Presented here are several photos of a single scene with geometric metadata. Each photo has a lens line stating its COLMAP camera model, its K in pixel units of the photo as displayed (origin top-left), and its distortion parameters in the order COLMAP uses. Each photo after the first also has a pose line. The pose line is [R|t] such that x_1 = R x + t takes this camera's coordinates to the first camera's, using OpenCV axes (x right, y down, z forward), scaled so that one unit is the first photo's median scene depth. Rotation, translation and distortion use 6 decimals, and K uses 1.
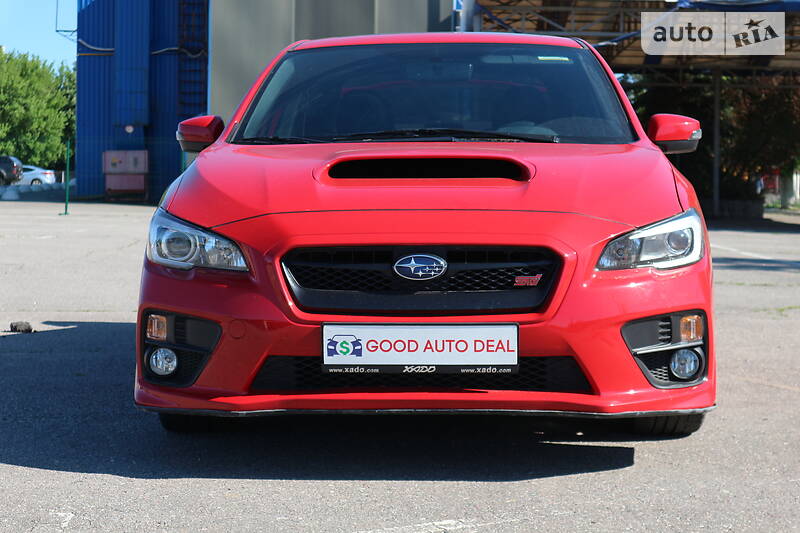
lens RADIAL K [[1504.5, 0, 400.0], [0, 1504.5, 266.5], [0, 0, 1]] dist [-0.063376, -0.023088]
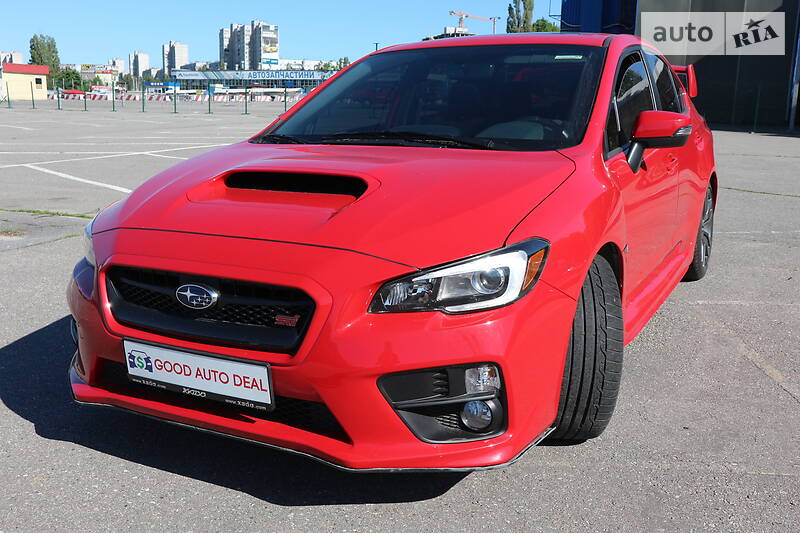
lens RADIAL K [[804.1, 0, 400.0], [0, 804.1, 266.5], [0, 0, 1]] dist [-0.005757, -0.008368]
pose [[0.900328, 0.089069, -0.426000, 0.370717], [-0.024397, 0.987624, 0.154933, -0.107959], [0.434527, -0.129098, 0.891358, 0.574421]]
